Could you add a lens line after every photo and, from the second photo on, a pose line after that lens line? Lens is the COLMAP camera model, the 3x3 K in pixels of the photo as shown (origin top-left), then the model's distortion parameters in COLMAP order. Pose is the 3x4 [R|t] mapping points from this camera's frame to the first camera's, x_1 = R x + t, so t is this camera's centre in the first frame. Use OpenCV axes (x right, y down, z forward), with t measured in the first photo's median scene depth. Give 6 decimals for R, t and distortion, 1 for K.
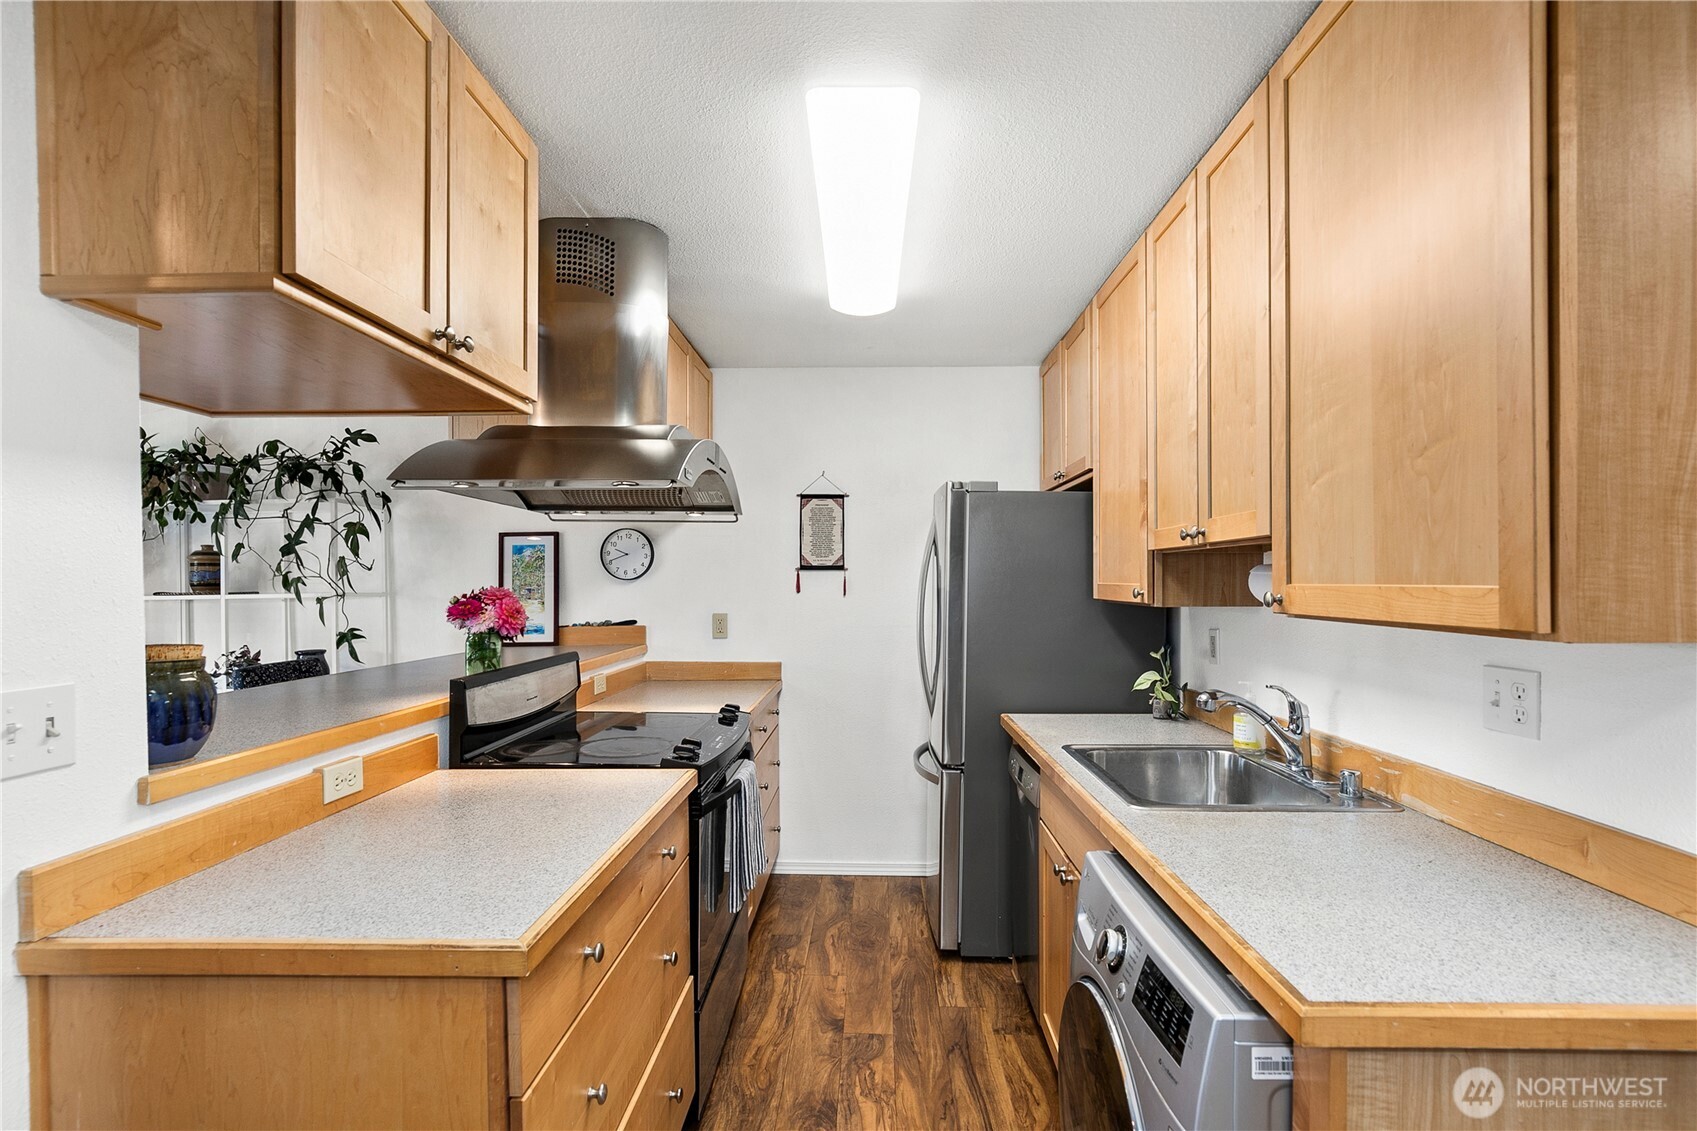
lens RADIAL K [[779.9, 0, 859.0], [0, 779.9, 588.0], [0, 0, 1]] dist [-0.011652, 0.000380]
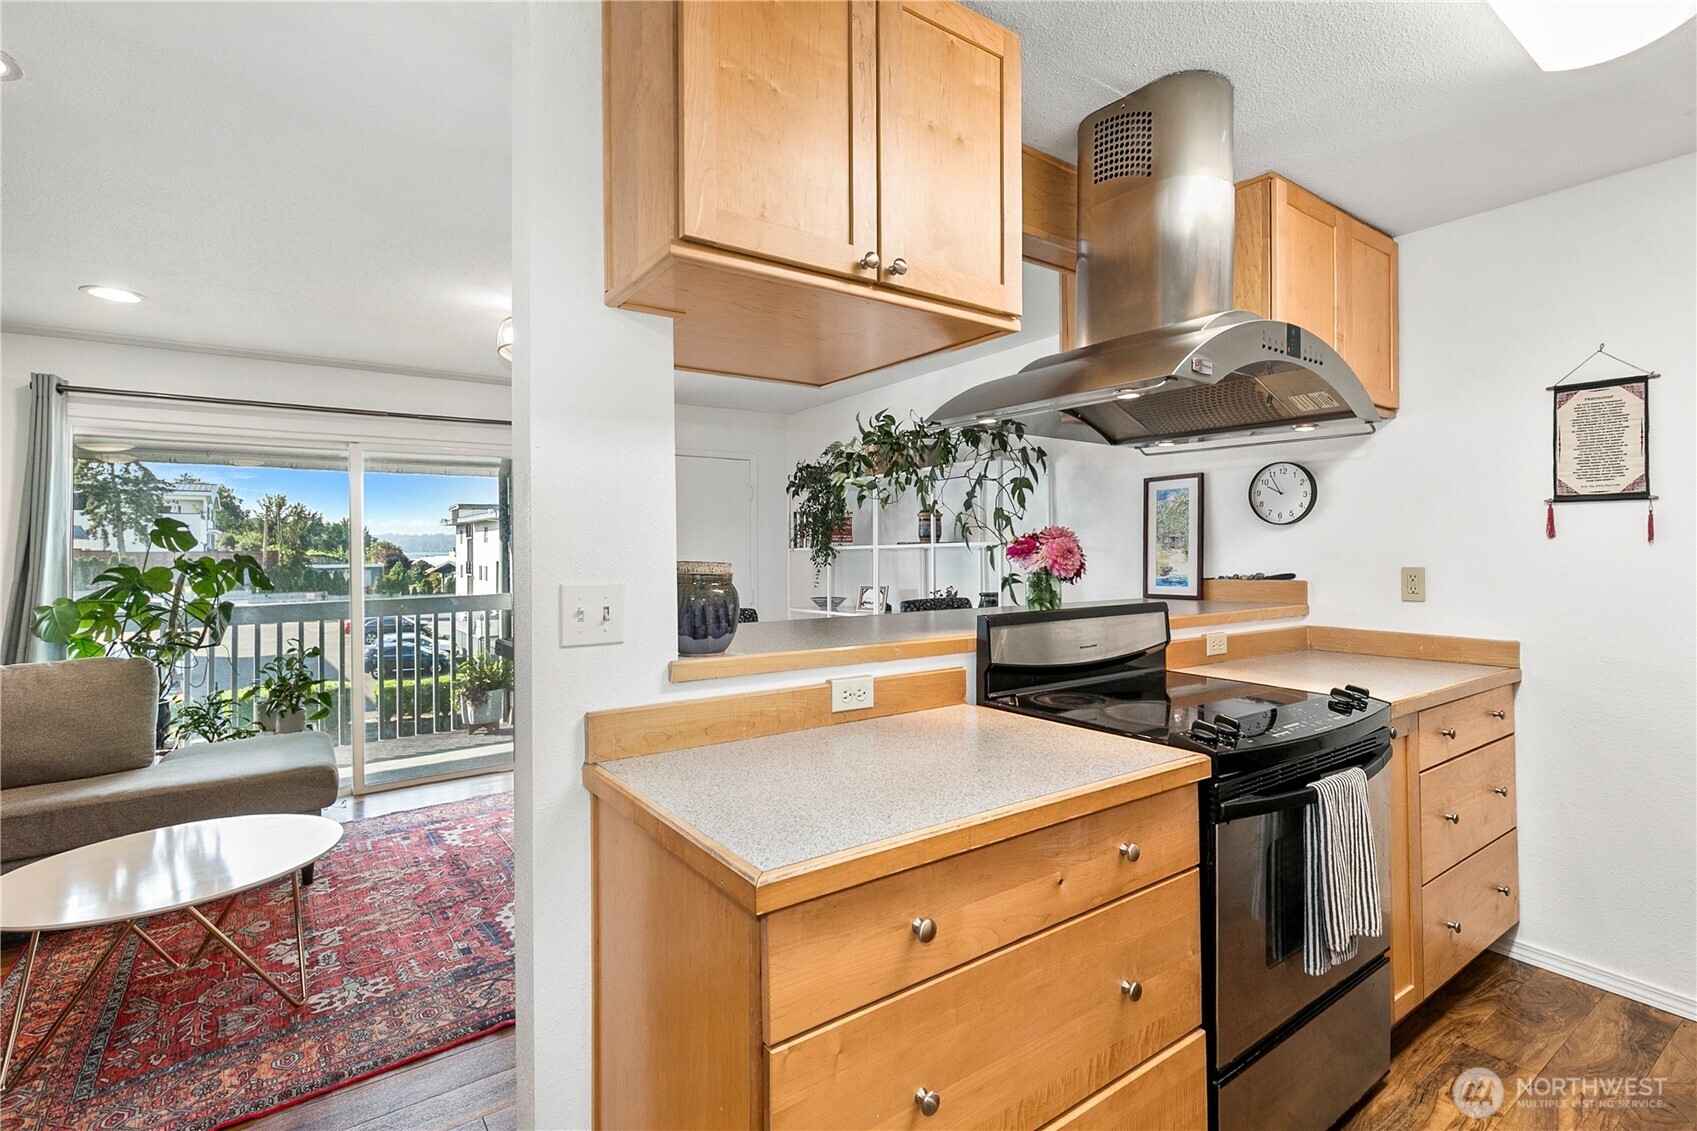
lens RADIAL K [[795.1, 0, 862.7], [0, 795.1, 541.1], [0, 0, 1]] dist [-0.000120, 0.004103]
pose [[0.604596, -0.008319, -0.796489, 0.145822], [-0.001936, 0.999927, -0.011913, 0.025157], [0.796530, 0.008744, 0.604535, 0.191638]]
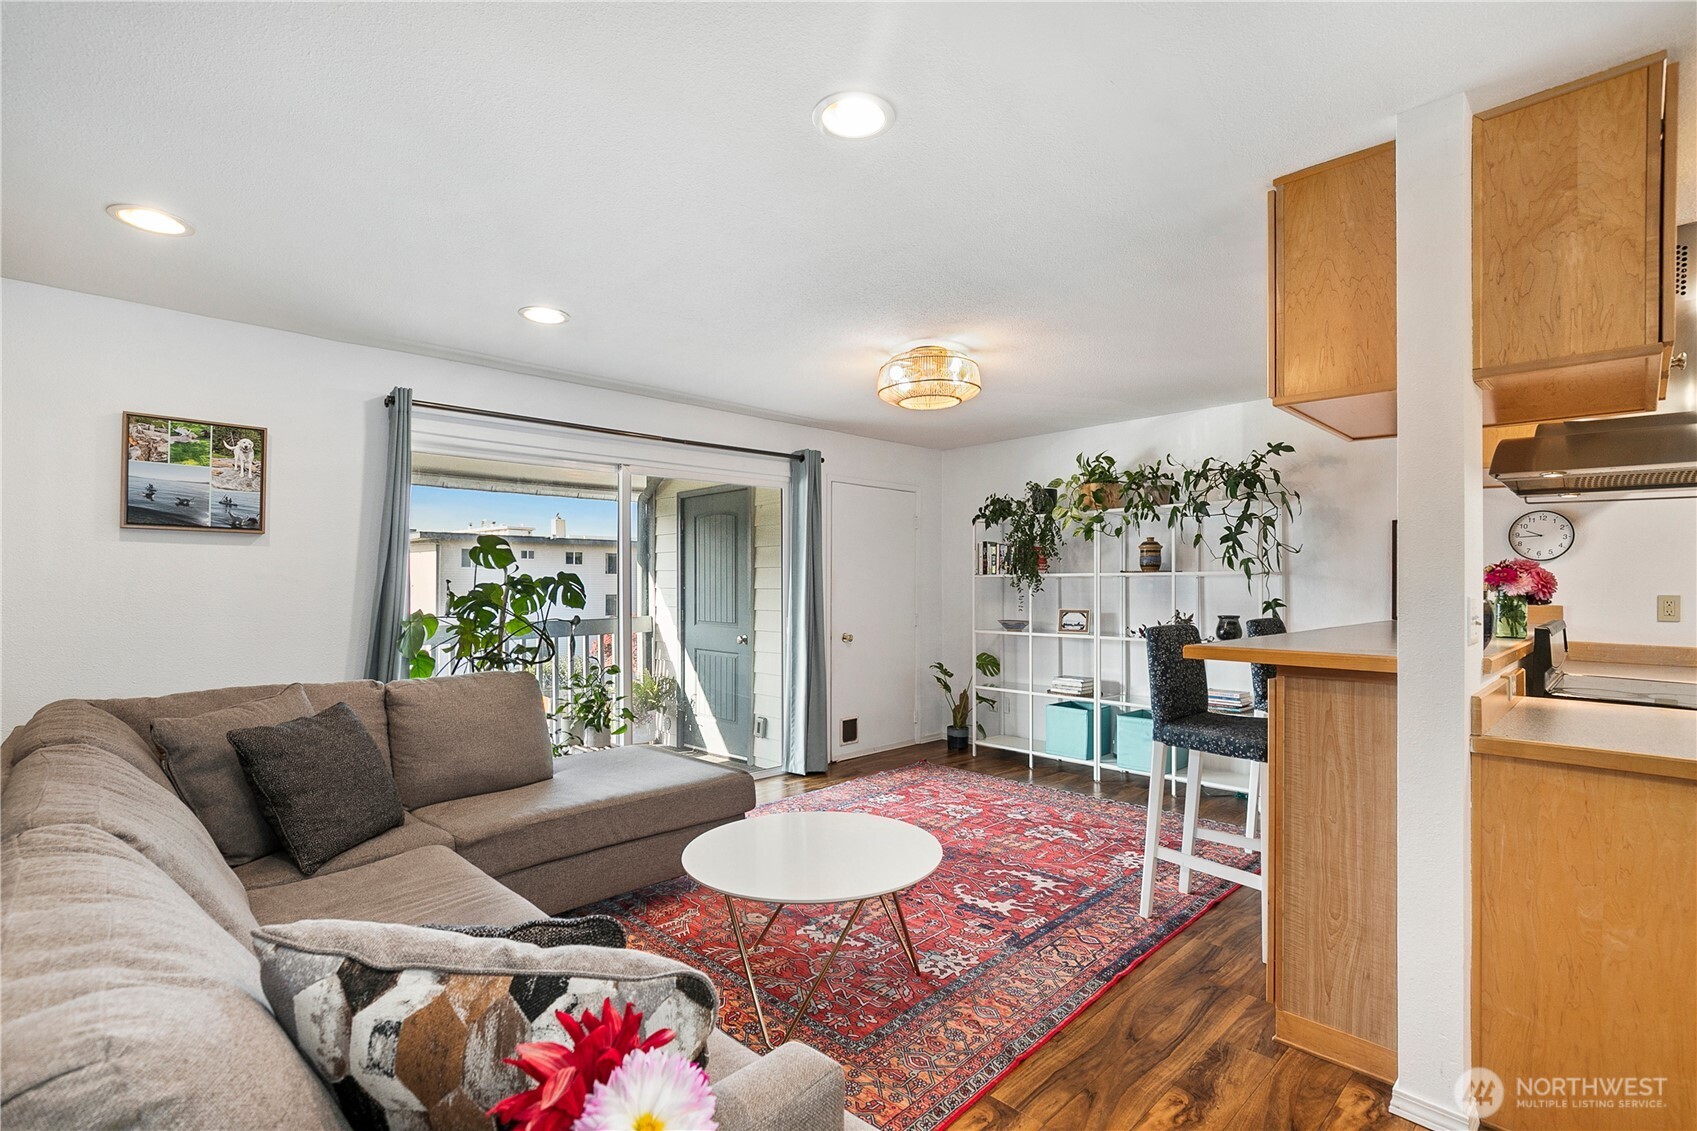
lens RADIAL K [[774.7, 0, 858.8], [0, 774.7, 582.2], [0, 0, 1]] dist [-0.010196, -0.000216]
pose [[0.713114, 0.012086, -0.700944, -0.317146], [-0.015733, 0.999875, 0.001234, 0.043196], [0.700872, 0.010148, 0.713215, -0.496556]]
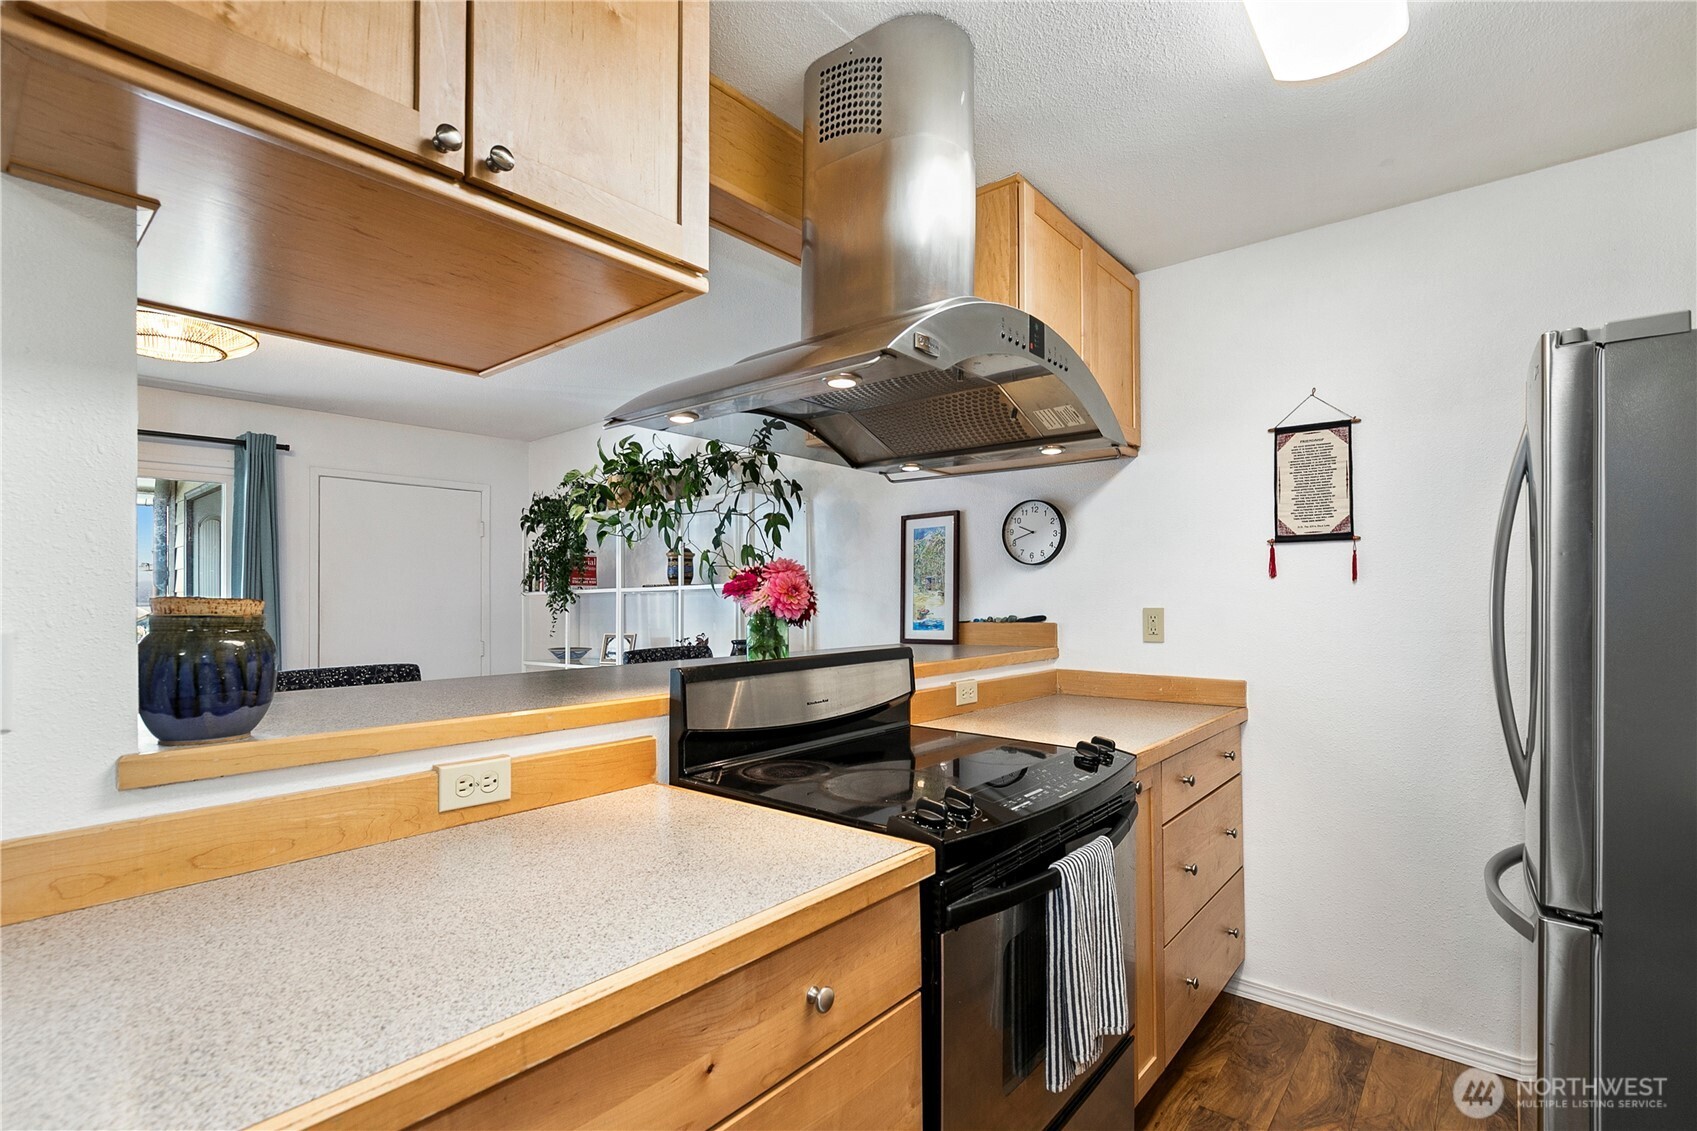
lens RADIAL K [[786.3, 0, 854.2], [0, 786.3, 584.0], [0, 0, 1]] dist [-0.009472, 0.000148]
pose [[0.782831, -0.011475, -0.622129, 0.080406], [-0.000877, 0.999809, -0.019545, 0.034844], [0.622234, 0.015846, 0.782671, 0.360593]]
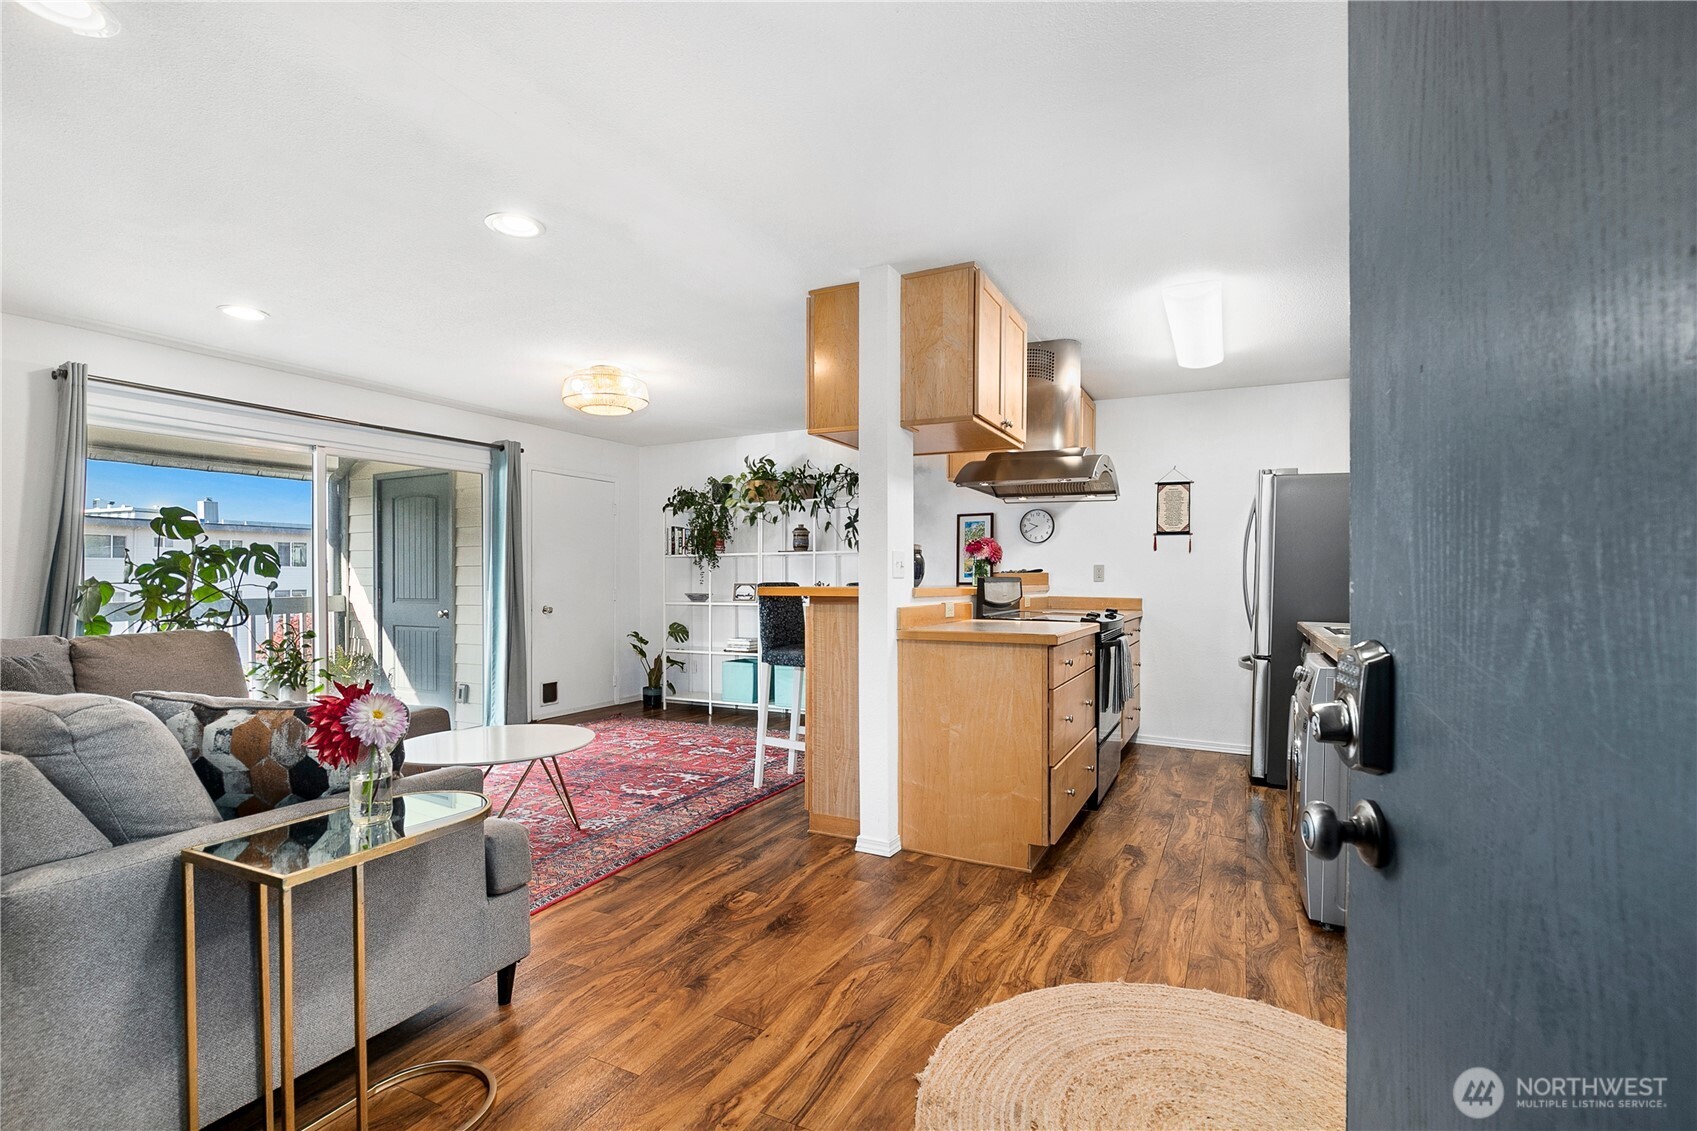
lens RADIAL K [[776.5, 0, 856.7], [0, 776.5, 577.3], [0, 0, 1]] dist [-0.009520, -0.000196]
pose [[0.902806, 0.009991, -0.429932, 0.057219], [-0.013076, 0.999906, -0.004221, 0.096222], [0.429849, 0.009433, 0.902852, -0.748766]]
